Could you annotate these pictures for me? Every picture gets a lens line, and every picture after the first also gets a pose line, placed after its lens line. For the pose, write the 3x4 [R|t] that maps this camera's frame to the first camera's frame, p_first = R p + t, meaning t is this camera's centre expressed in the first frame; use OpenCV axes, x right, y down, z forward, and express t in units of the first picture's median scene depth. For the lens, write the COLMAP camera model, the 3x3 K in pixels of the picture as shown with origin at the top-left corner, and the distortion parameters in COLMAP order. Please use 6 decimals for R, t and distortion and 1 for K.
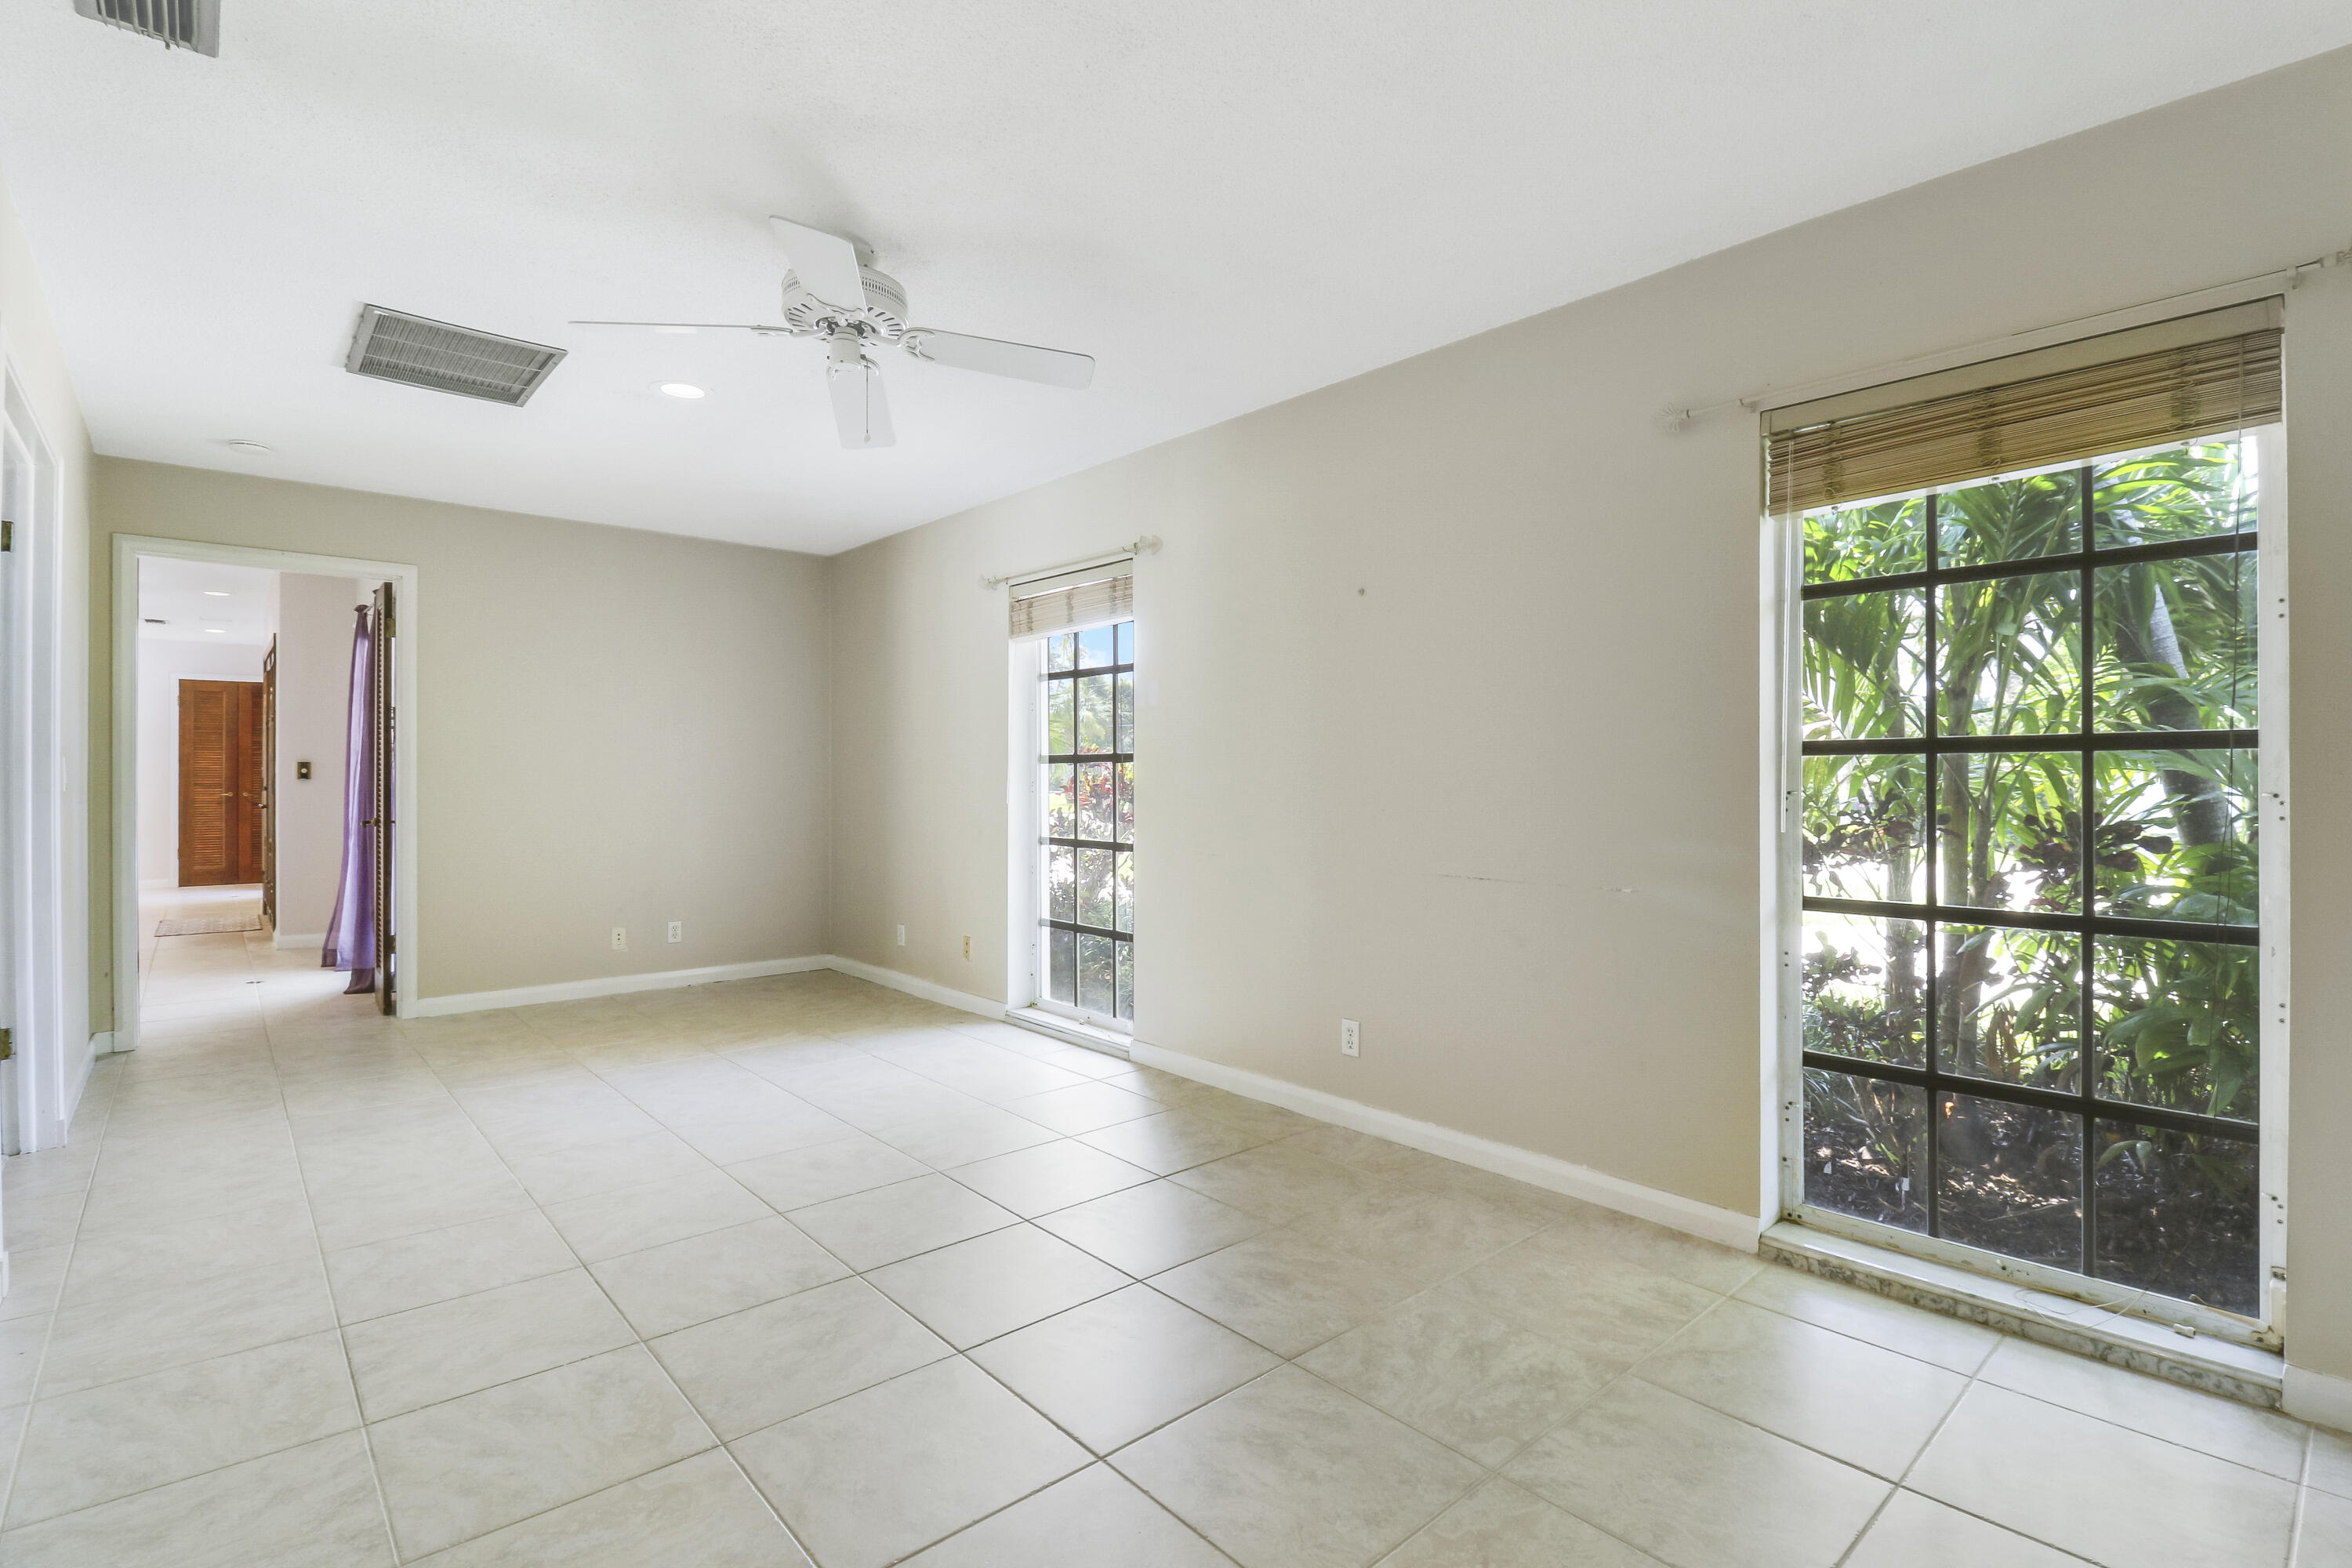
lens RADIAL K [[1112.4, 0, 1195.7], [0, 1112.4, 780.3], [0, 0, 1]] dist [-0.002970, -0.009904]
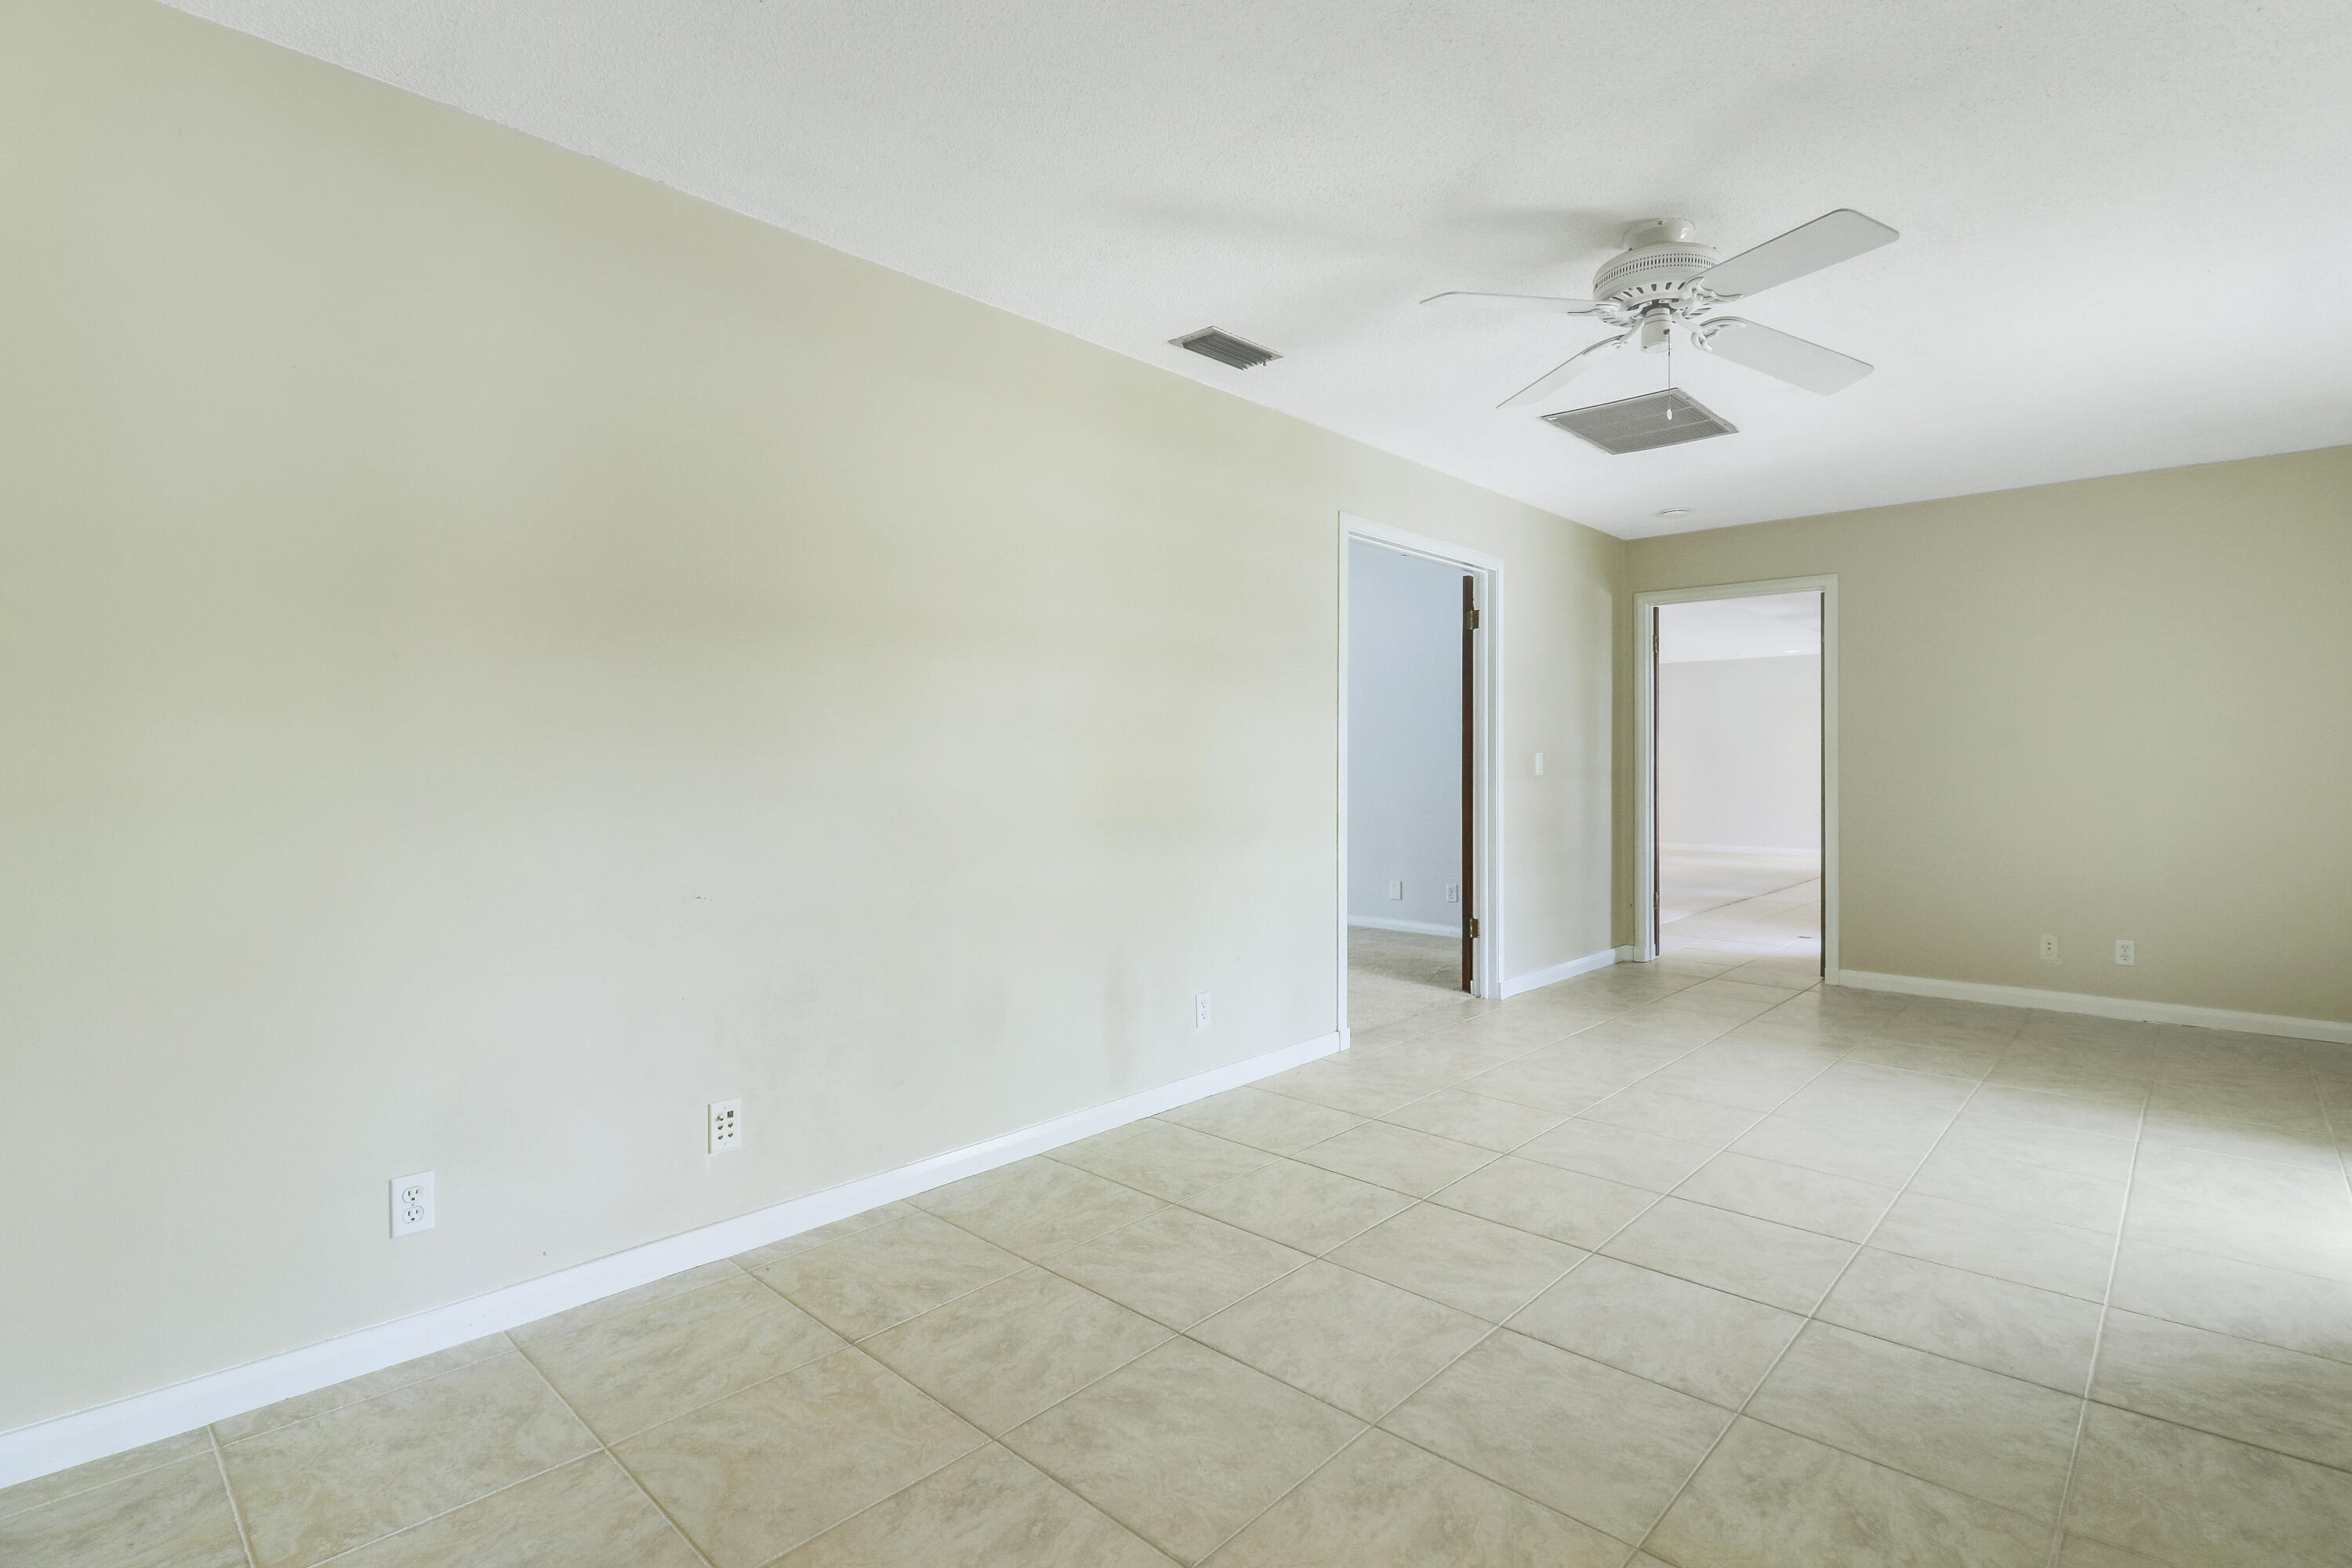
lens RADIAL K [[1112.4, 0, 1195.2], [0, 1112.4, 772.9], [0, 0, 1]] dist [-0.002970, -0.009904]
pose [[0.083621, 0.005791, -0.996481, 0.704862], [-0.002112, 0.999982, 0.005634, -0.002478], [0.996495, 0.001634, 0.083632, 0.564446]]
